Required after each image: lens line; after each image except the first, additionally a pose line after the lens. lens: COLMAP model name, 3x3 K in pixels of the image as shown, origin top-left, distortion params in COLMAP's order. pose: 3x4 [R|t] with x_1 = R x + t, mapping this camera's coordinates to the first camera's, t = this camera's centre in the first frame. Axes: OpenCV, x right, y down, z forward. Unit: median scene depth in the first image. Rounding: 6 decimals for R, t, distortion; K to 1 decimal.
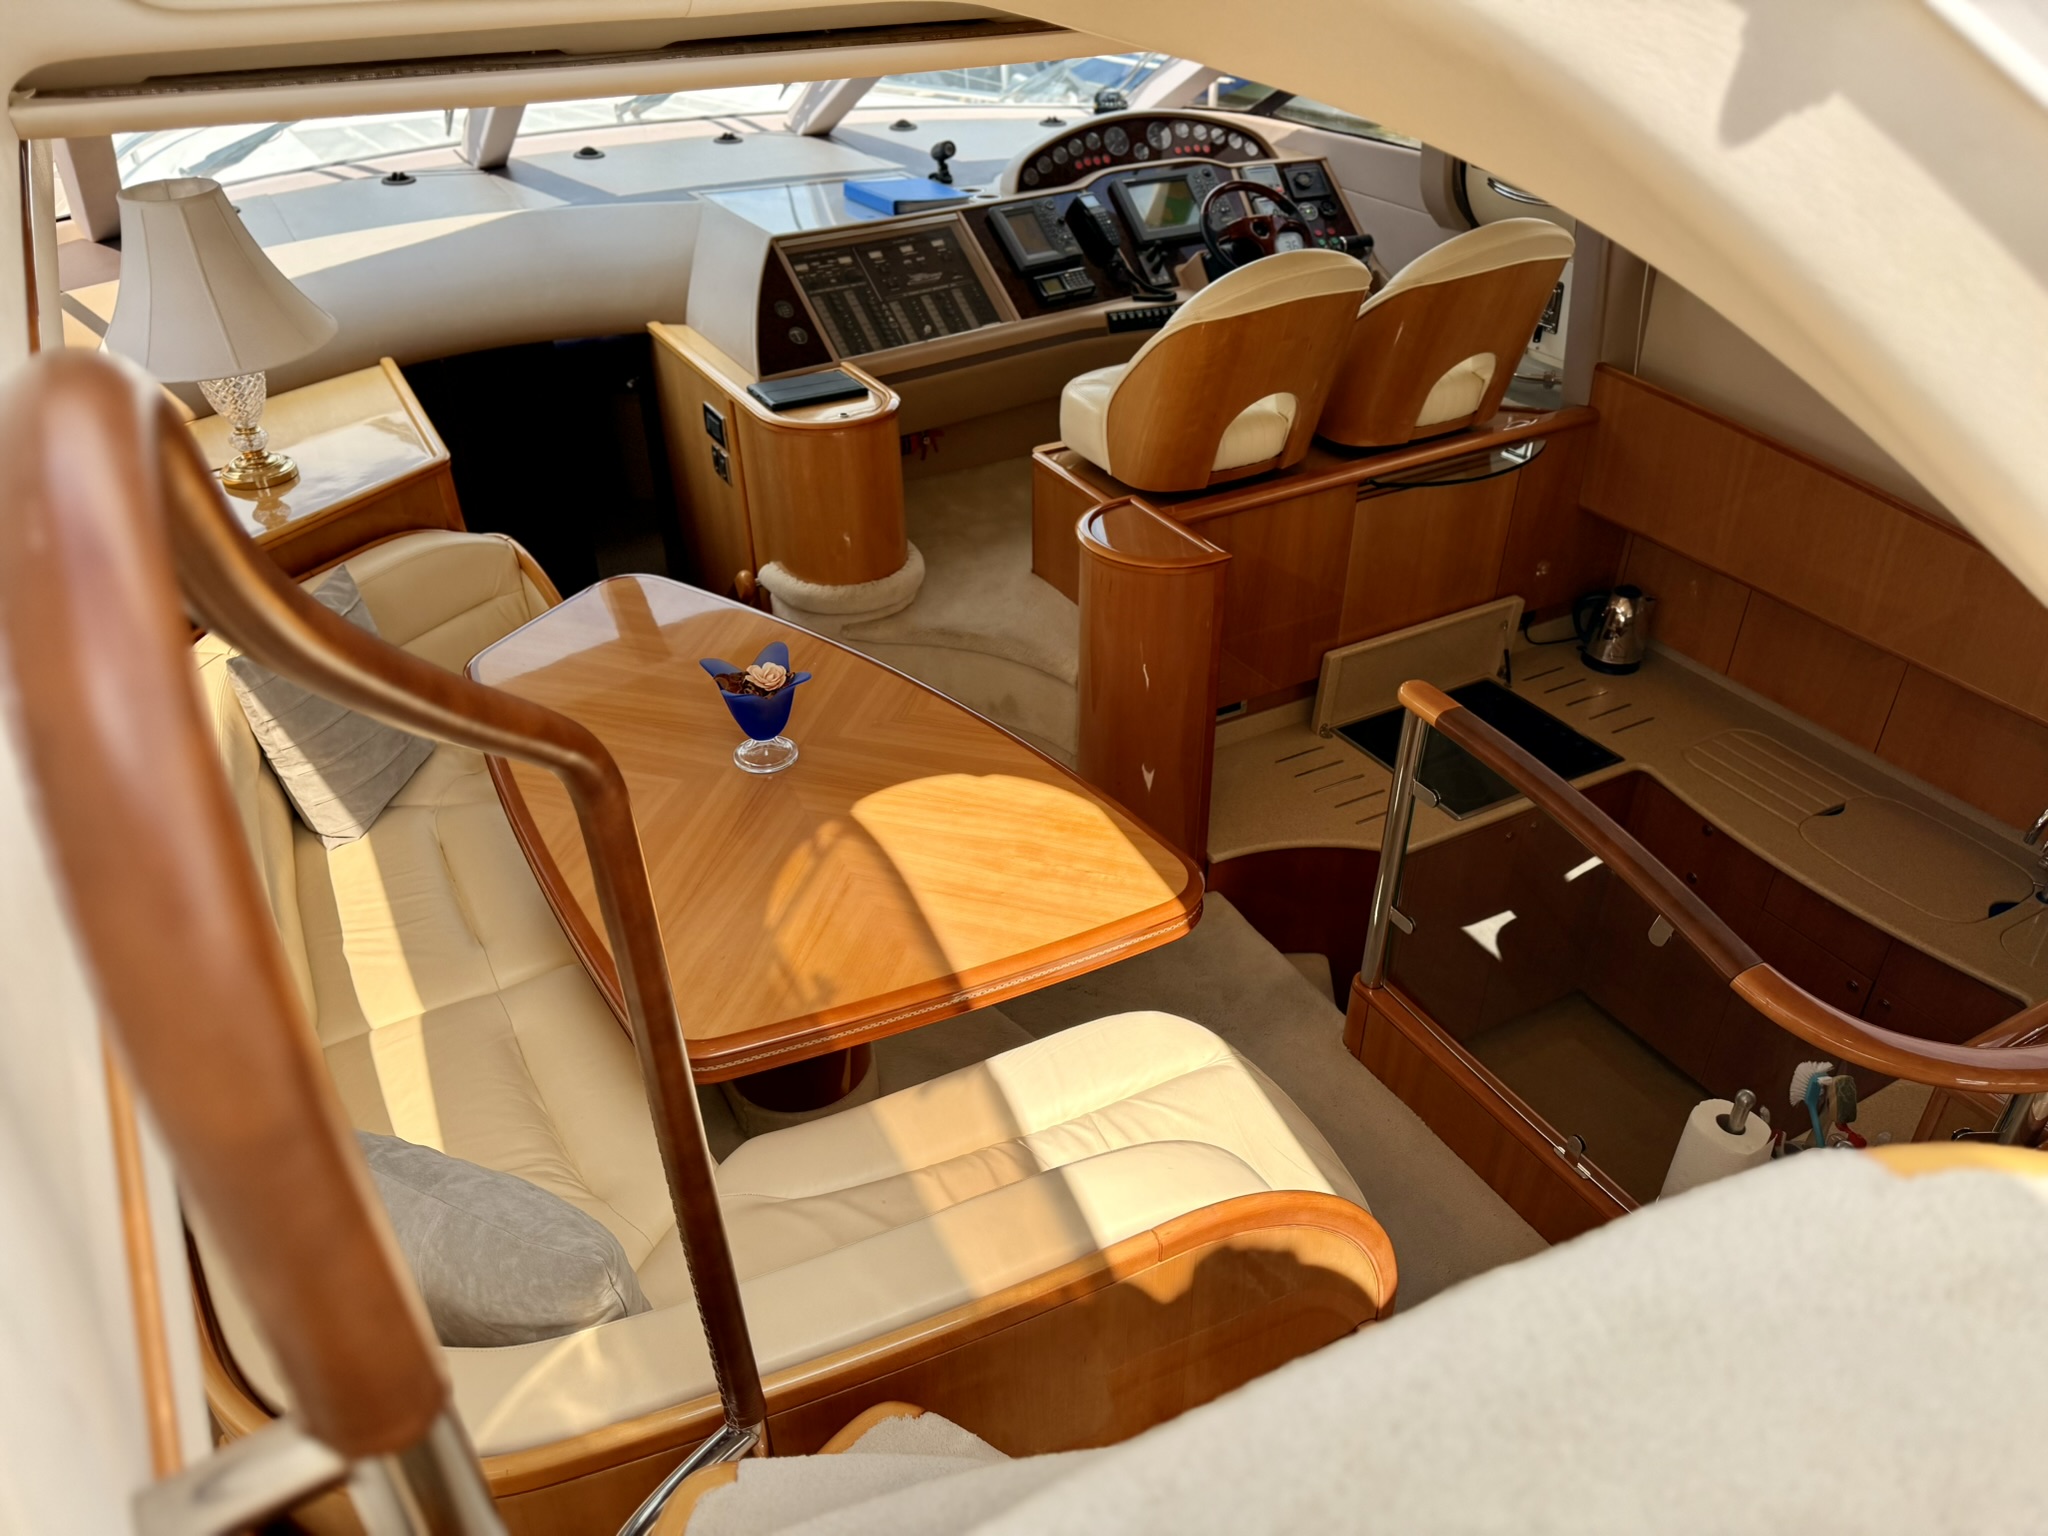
lens RADIAL K [[1415.7, 0, 1014.1], [0, 1415.7, 793.3], [0, 0, 1]] dist [0.102485, -0.153454]
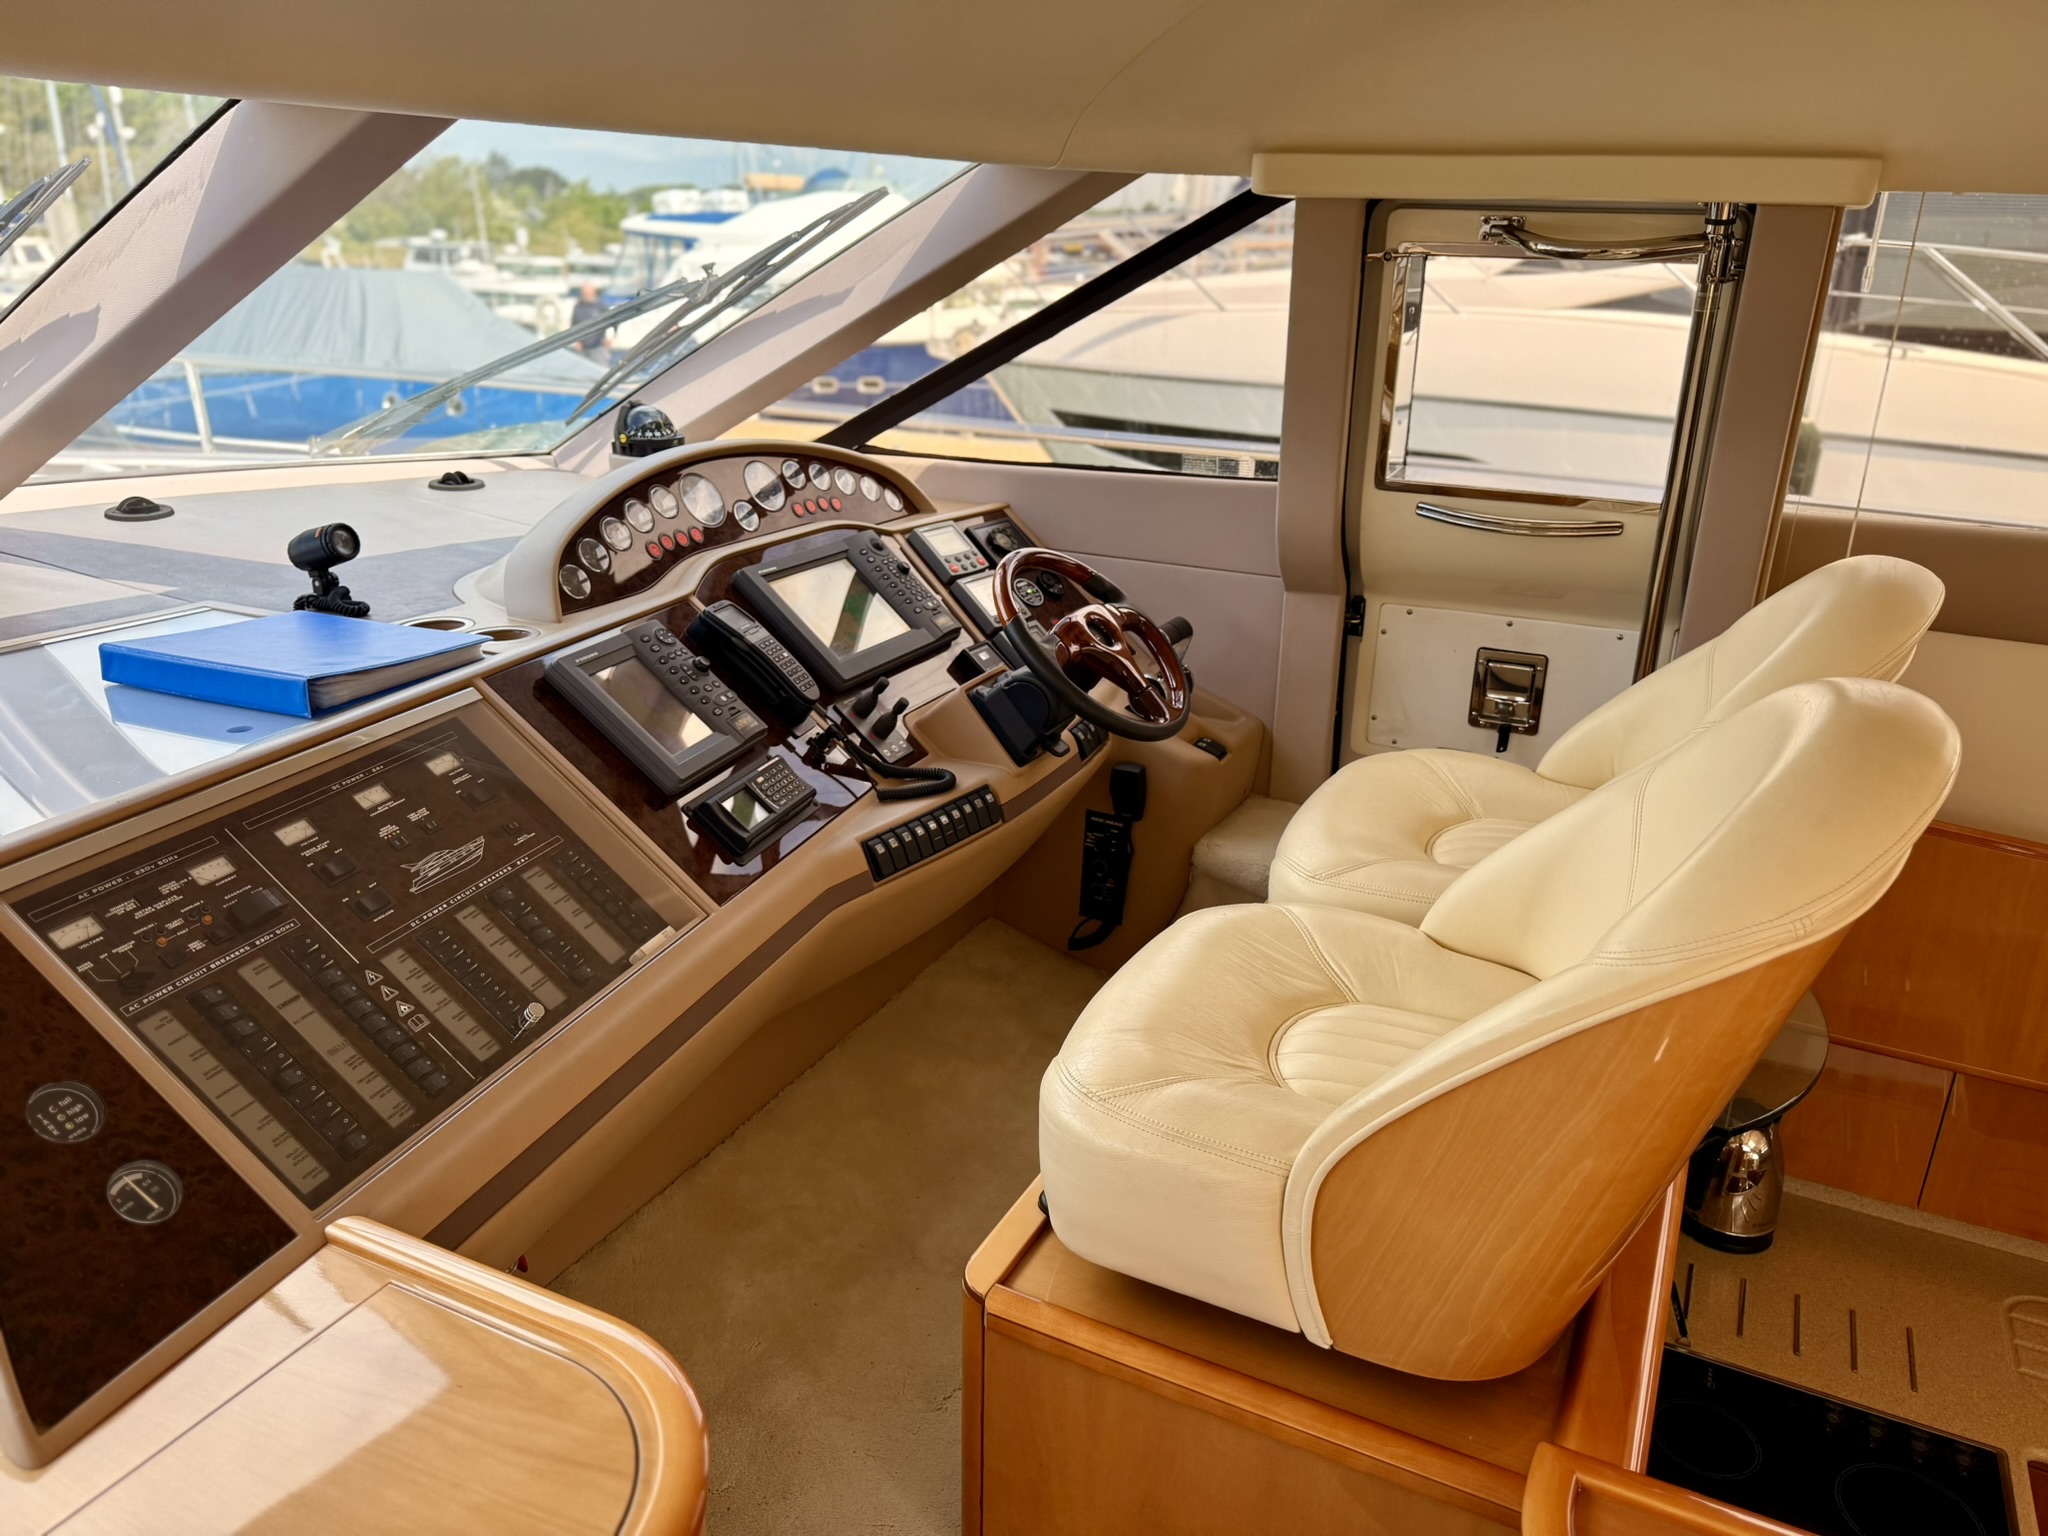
lens RADIAL K [[1461.5, 0, 1024.0], [0, 1461.5, 768.0], [0, 0, 1]] dist [0.023528, -0.007962]
pose [[0.826562, -0.170346, 0.536449, -0.138979], [0.295115, 0.942748, -0.155350, -0.281765], [-0.479273, 0.286721, 0.829511, 0.610961]]
